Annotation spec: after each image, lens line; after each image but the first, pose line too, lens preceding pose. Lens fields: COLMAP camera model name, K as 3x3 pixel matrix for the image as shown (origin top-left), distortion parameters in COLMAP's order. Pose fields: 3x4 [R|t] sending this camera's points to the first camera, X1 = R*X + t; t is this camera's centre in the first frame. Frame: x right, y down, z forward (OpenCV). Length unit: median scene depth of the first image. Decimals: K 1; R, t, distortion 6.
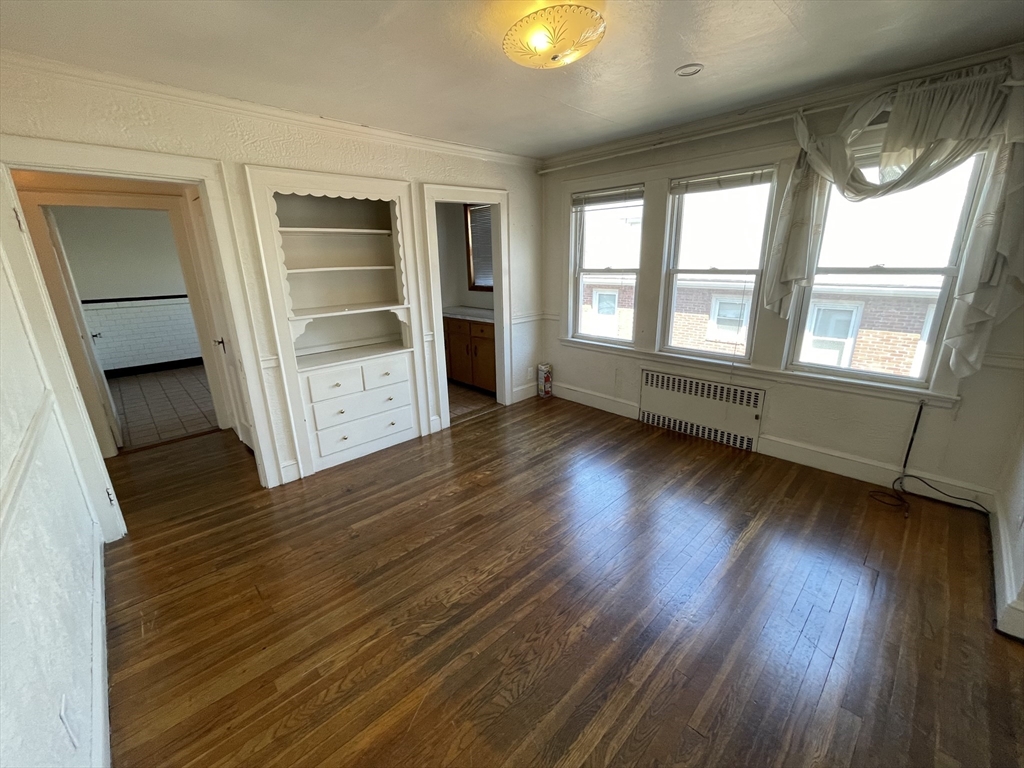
lens RADIAL K [[419.8, 0, 507.9], [0, 419.8, 380.5], [0, 0, 1]] dist [-0.000670, 0.000333]
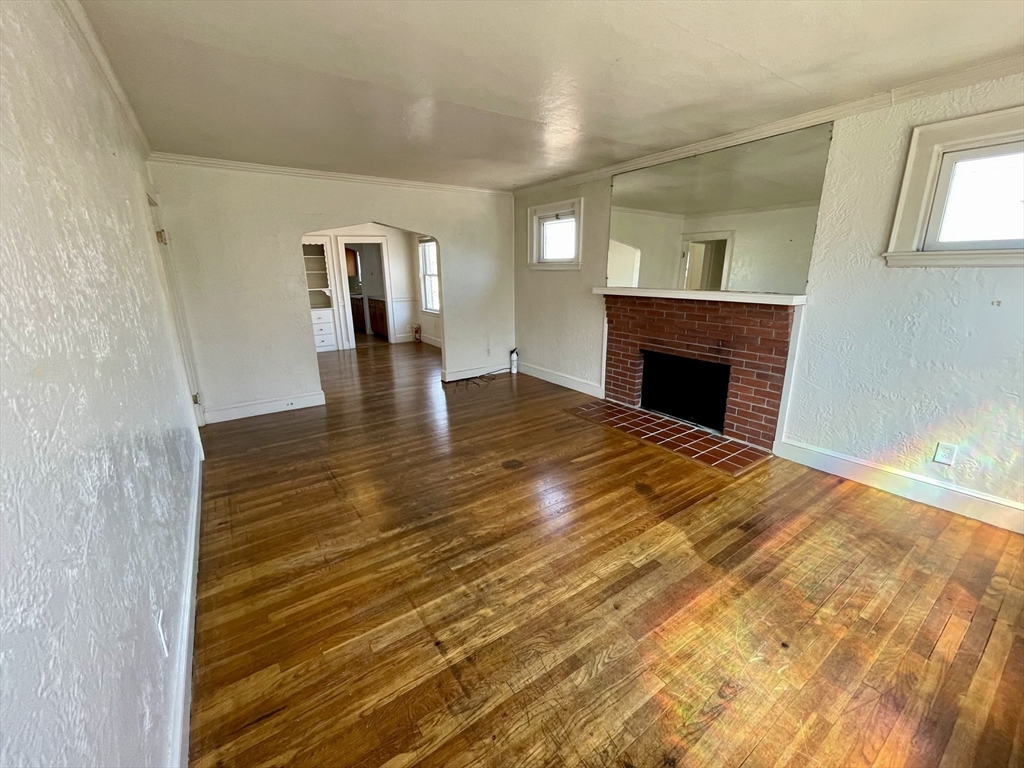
lens RADIAL K [[419.8, 0, 507.9], [0, 419.8, 380.5], [0, 0, 1]] dist [-0.000670, 0.000333]
pose [[0.988207, 0.049607, -0.144866, 1.061217], [-0.052471, 0.998494, -0.016014, 0.303833], [0.143854, 0.023427, 0.989322, -1.098724]]
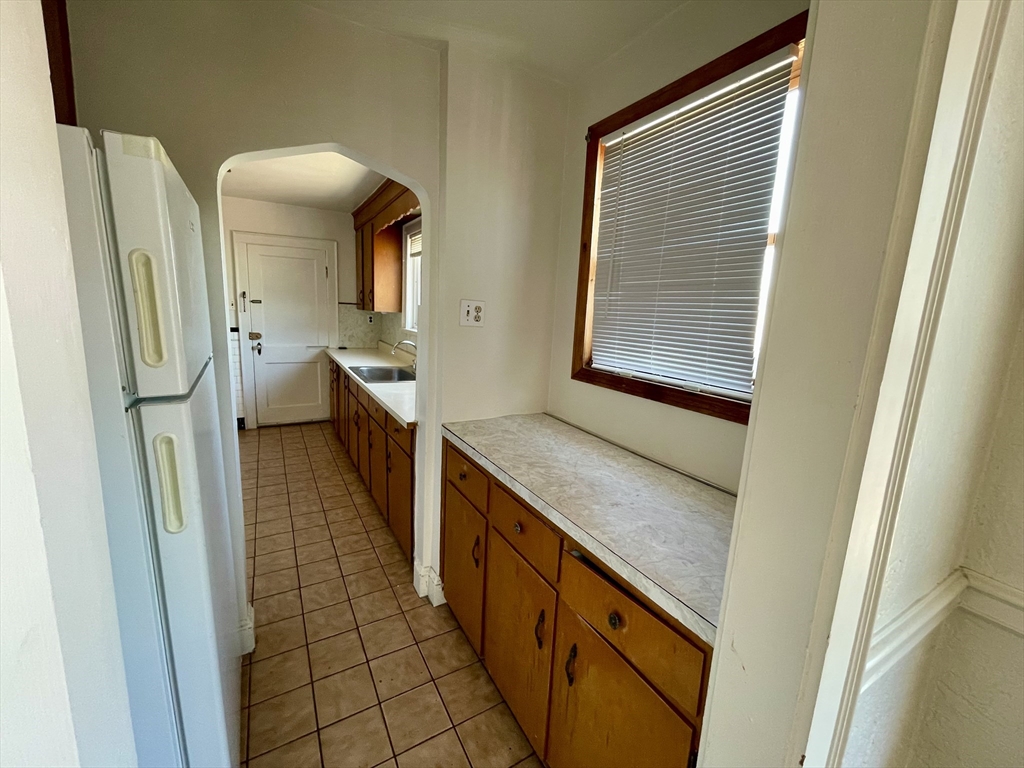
lens RADIAL K [[419.8, 0, 507.9], [0, 419.8, 380.5], [0, 0, 1]] dist [-0.000670, 0.000333]
pose [[0.966903, 0.109680, -0.230366, -0.100758], [-0.135226, 0.985941, -0.098157, -0.271404], [0.216362, 0.126060, 0.968141, 1.013589]]
